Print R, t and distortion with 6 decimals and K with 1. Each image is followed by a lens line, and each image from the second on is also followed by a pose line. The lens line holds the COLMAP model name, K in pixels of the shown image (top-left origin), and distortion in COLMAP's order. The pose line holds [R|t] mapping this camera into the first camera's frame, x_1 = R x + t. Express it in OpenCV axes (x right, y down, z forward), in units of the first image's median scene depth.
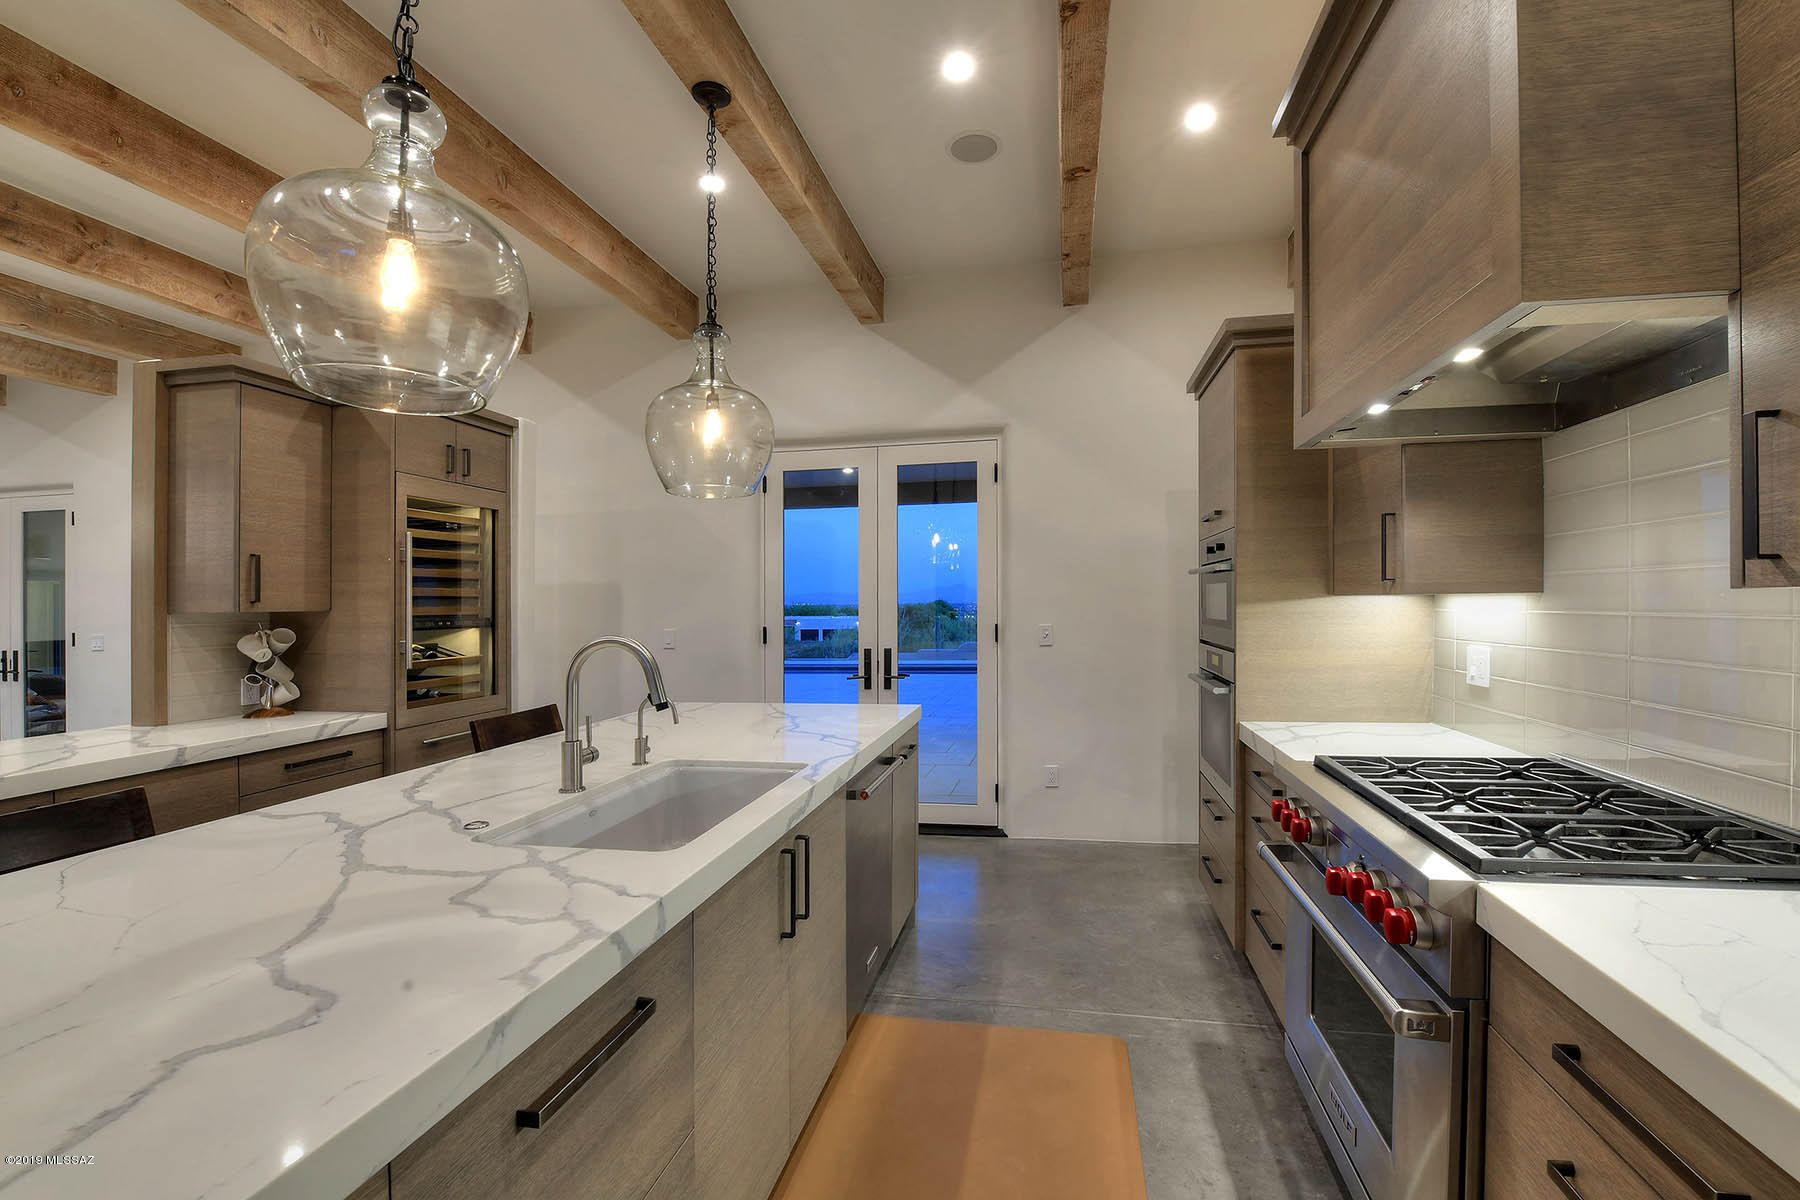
lens RADIAL K [[744.5, 0, 902.6], [0, 744.5, 609.5], [0, 0, 1]] dist [-0.000251, 0.000004]
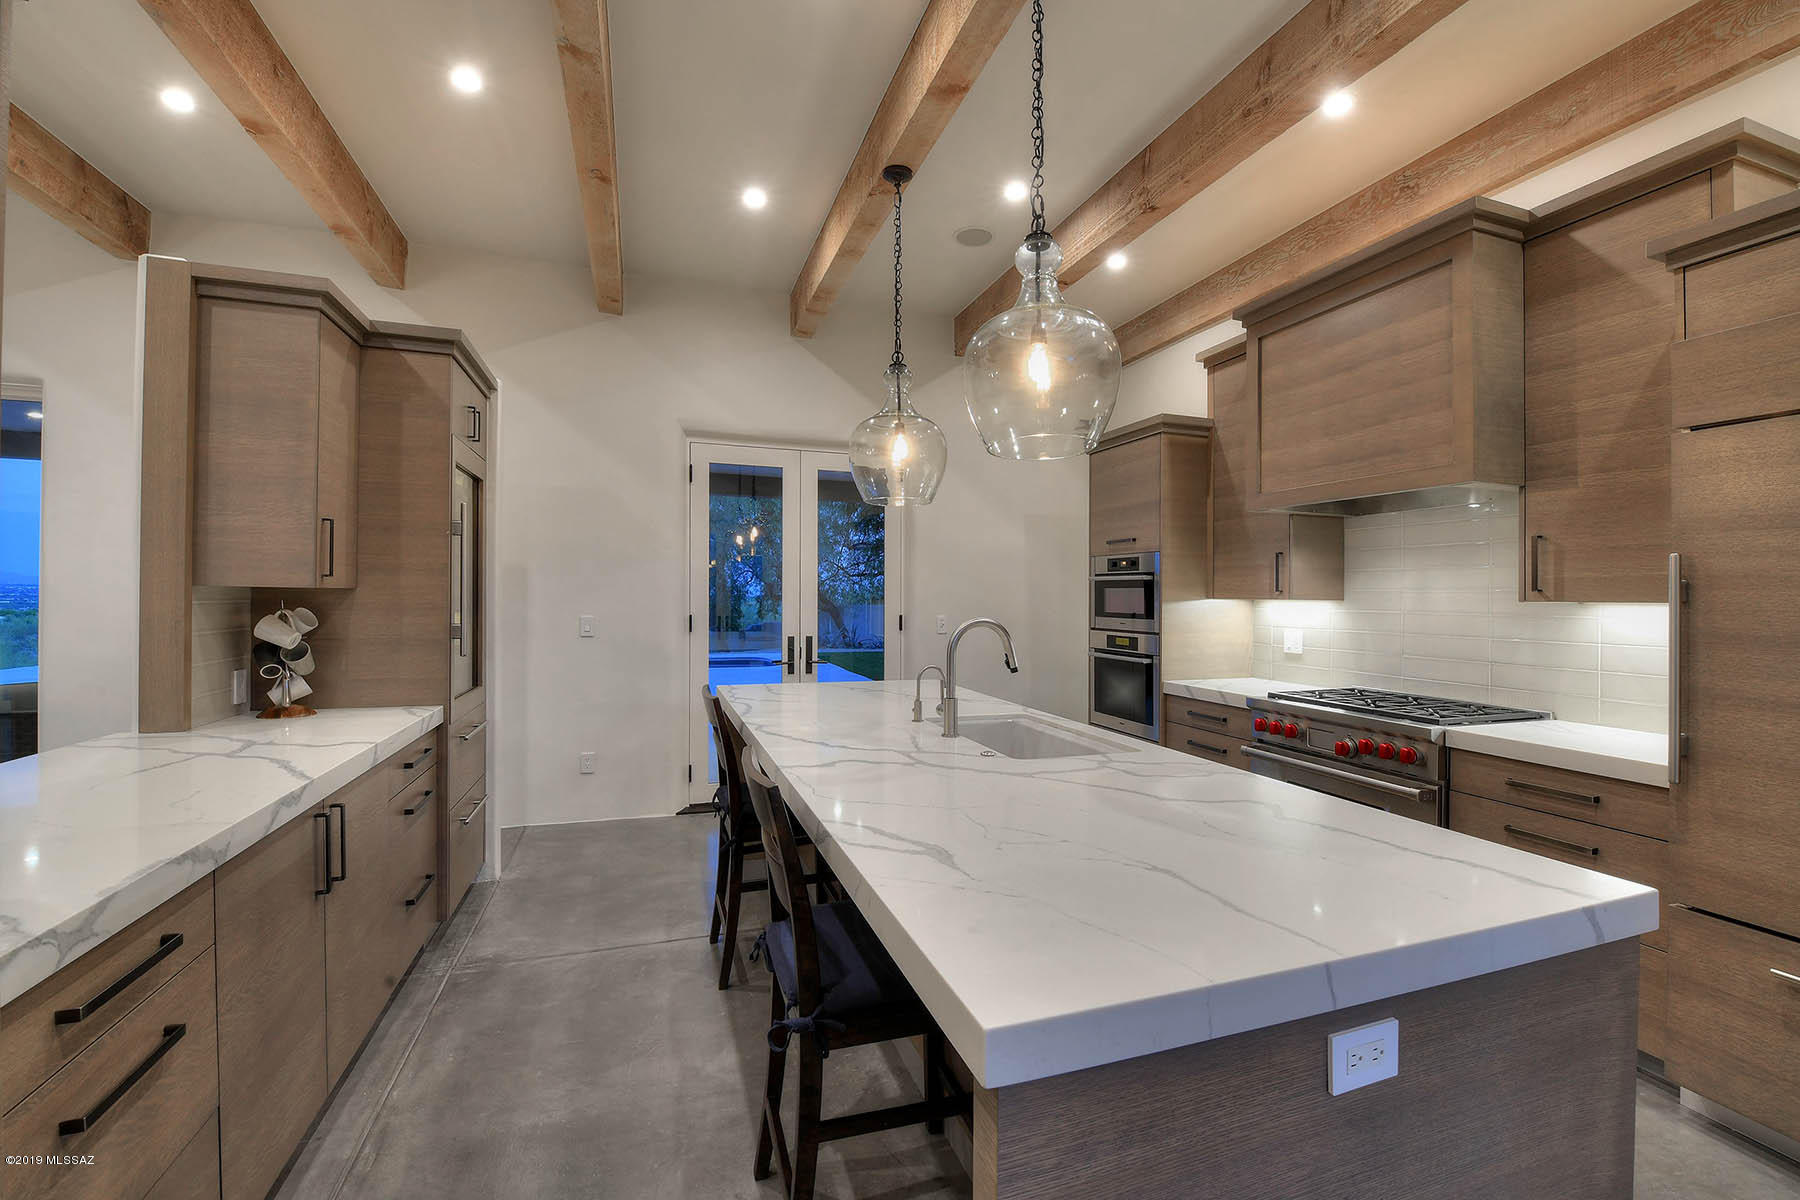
lens RADIAL K [[771.4, 0, 900.0], [0, 771.4, 600.0], [0, 0, 1]] dist [-0.001363, -0.000085]
pose [[0.859104, 0.023138, 0.511277, -0.704620], [-0.020047, 0.999732, -0.011558, 0.013377], [-0.511408, -0.000320, 0.859338, -0.062698]]
